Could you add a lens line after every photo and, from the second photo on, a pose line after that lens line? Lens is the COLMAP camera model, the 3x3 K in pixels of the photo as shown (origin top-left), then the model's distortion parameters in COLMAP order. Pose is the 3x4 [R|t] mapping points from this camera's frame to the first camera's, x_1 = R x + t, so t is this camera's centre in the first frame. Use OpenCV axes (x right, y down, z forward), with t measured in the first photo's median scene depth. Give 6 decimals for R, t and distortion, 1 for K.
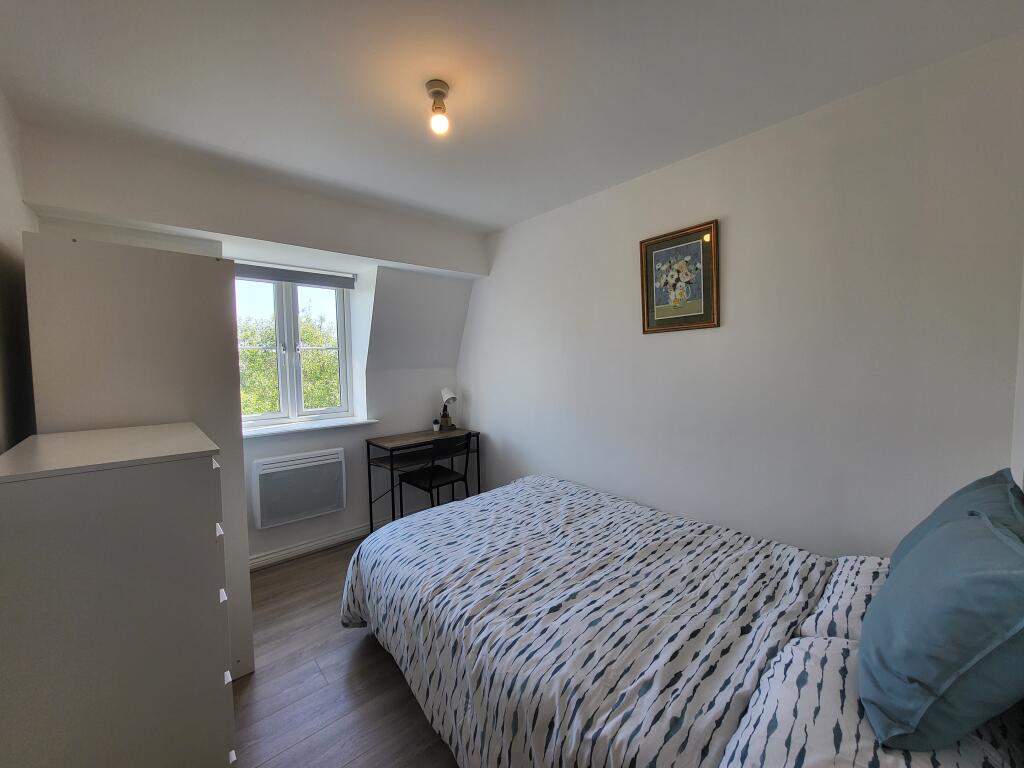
lens RADIAL K [[397.9, 0, 516.1], [0, 397.9, 378.8], [0, 0, 1]] dist [0.005601, -0.001211]
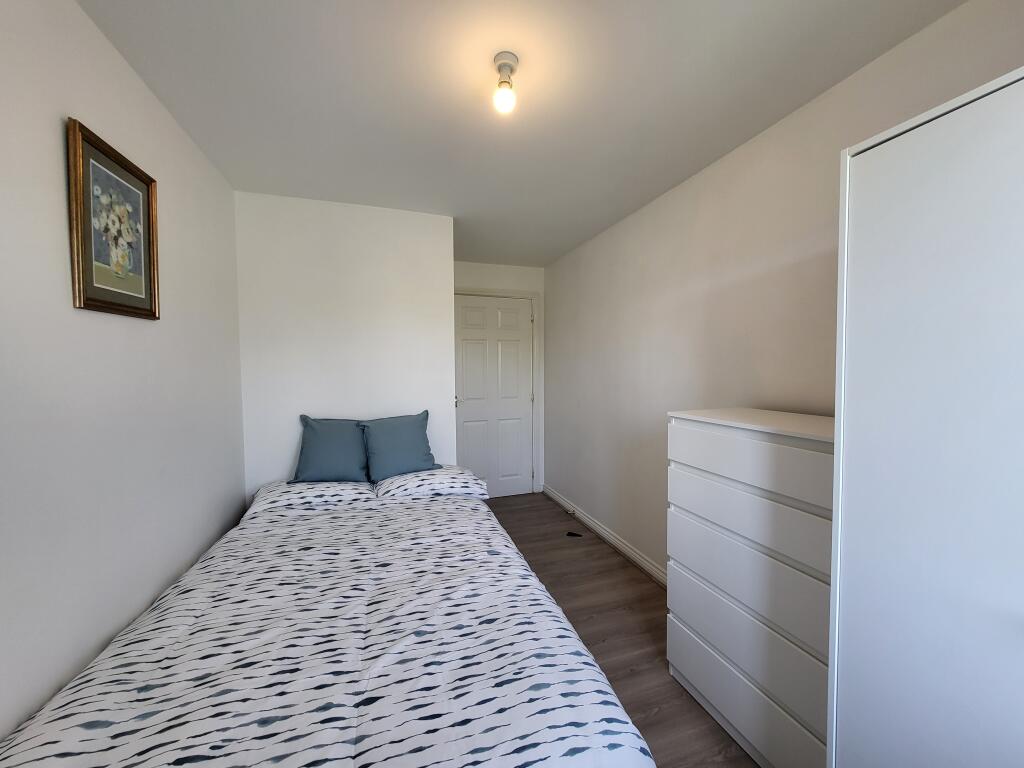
lens RADIAL K [[397.9, 0, 514.7], [0, 397.9, 381.4], [0, 0, 1]] dist [0.005601, -0.001211]
pose [[-0.909324, -0.003479, 0.416075, -0.409697], [0.026592, 0.997435, 0.066456, -0.042045], [-0.415239, 0.071494, -0.906899, 1.311606]]
